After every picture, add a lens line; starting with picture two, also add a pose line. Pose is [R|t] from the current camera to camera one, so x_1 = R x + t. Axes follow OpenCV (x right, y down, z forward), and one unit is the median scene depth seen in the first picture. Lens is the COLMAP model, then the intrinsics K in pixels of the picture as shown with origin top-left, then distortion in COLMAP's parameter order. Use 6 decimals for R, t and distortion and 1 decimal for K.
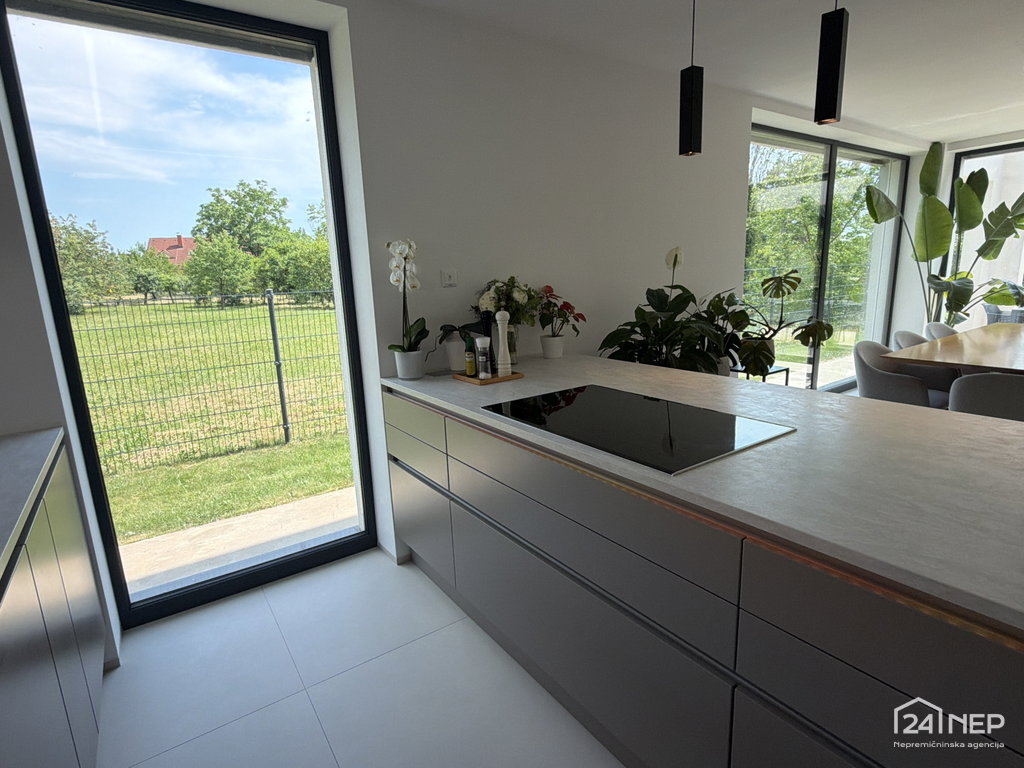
lens RADIAL K [[538.1, 0, 512.0], [0, 538.1, 384.0], [0, 0, 1]] dist [-0.002232, -0.000167]
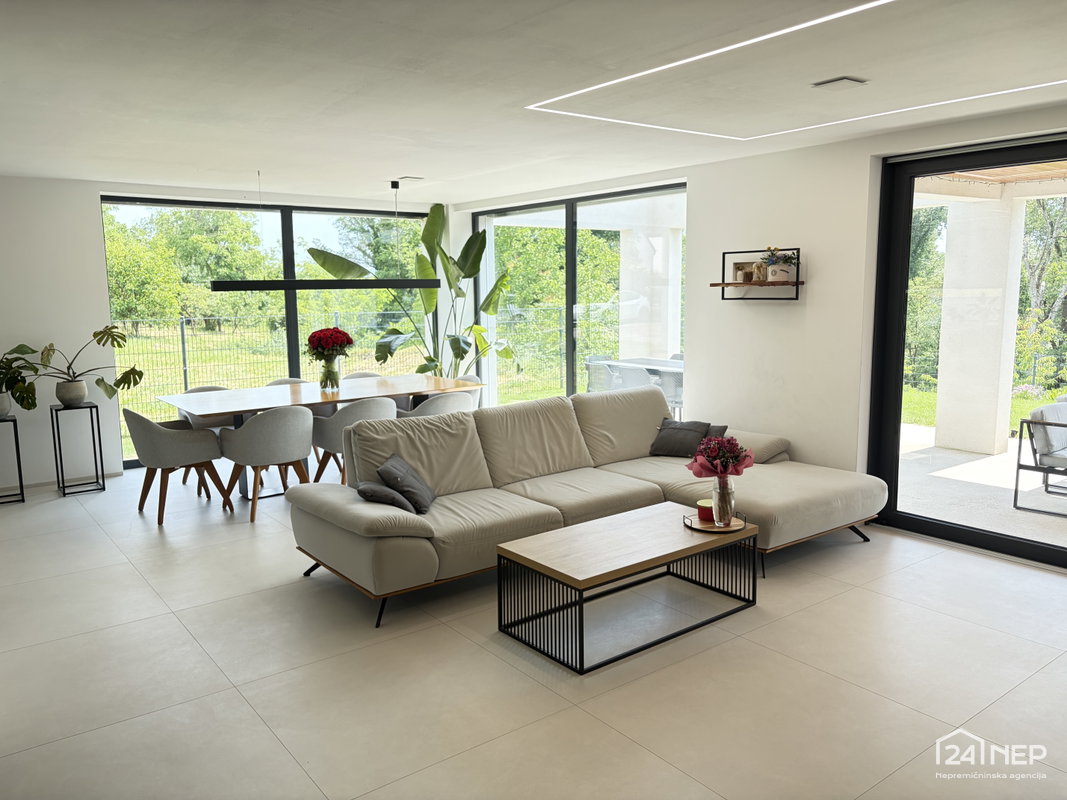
lens RADIAL K [[807.9, 0, 533.5], [0, 807.9, 400.0], [0, 0, 1]] dist [0.005103, 0.001227]
pose [[0.998612, 0.020338, 0.048582, 1.757153], [-0.016974, 0.997493, -0.068693, 0.083409], [-0.049858, 0.067773, 0.996454, -1.105331]]
